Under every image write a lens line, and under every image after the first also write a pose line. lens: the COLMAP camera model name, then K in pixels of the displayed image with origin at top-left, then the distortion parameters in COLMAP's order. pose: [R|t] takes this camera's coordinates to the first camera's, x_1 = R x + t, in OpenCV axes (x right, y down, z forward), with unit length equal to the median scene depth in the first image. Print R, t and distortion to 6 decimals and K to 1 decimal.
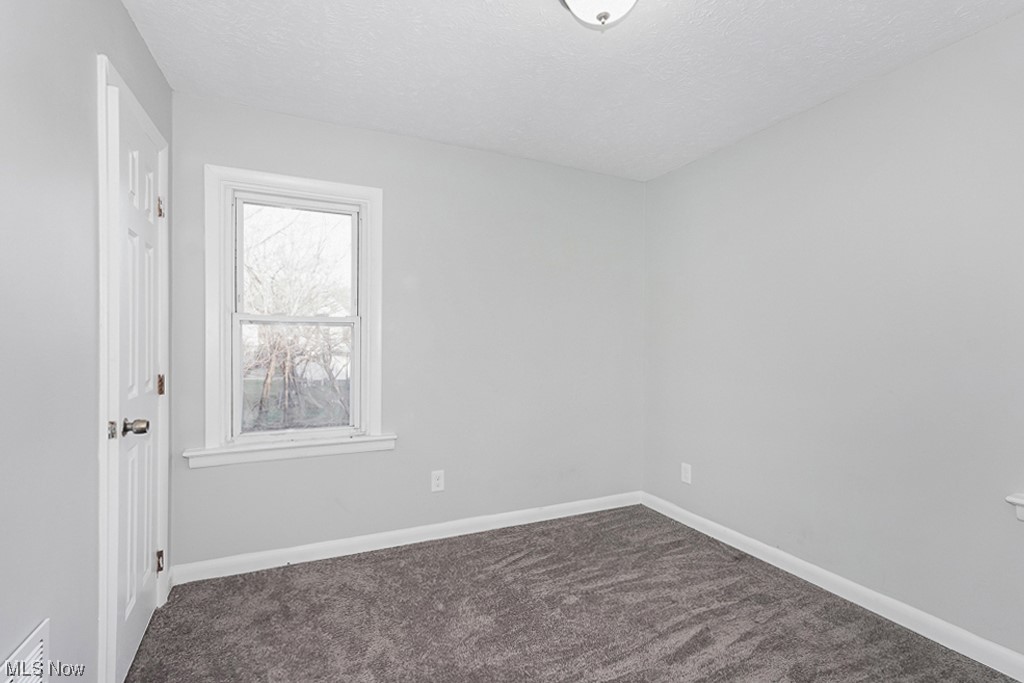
lens RADIAL K [[470.8, 0, 514.6], [0, 470.8, 338.3], [0, 0, 1]] dist [0.022586, 0.000454]
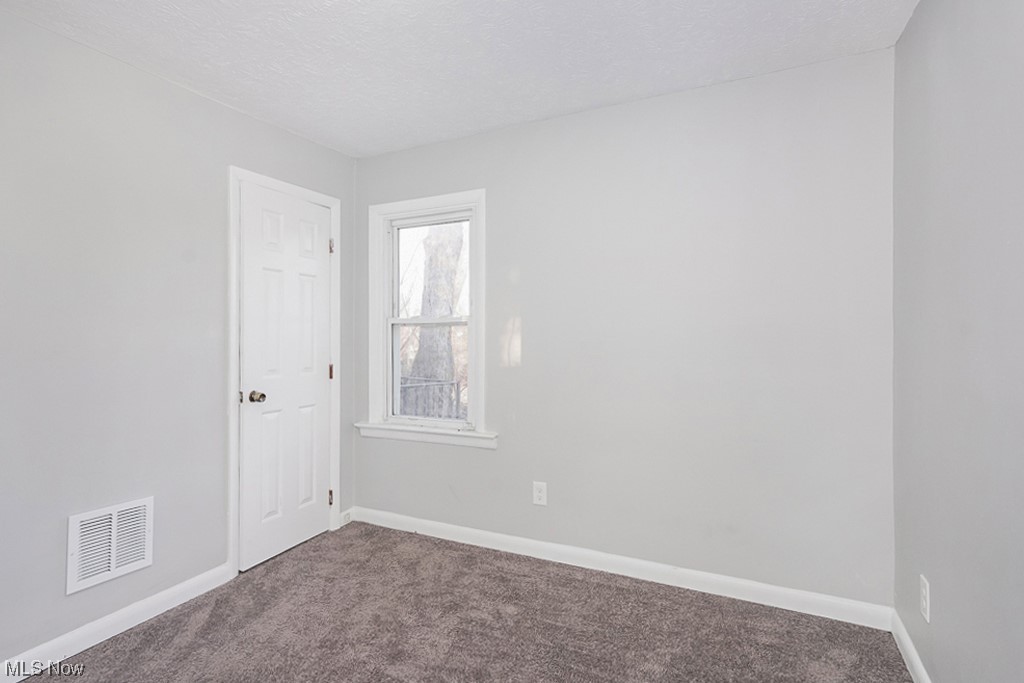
lens RADIAL K [[511.3, 0, 512.0], [0, 511.3, 341.5], [0, 0, 1]] dist [0.068119, -0.000162]
pose [[0.634696, -0.006654, -0.772734, 0.660331], [0.008920, 0.999959, -0.001284, 0.012413], [0.772711, -0.006078, 0.634729, 0.383677]]
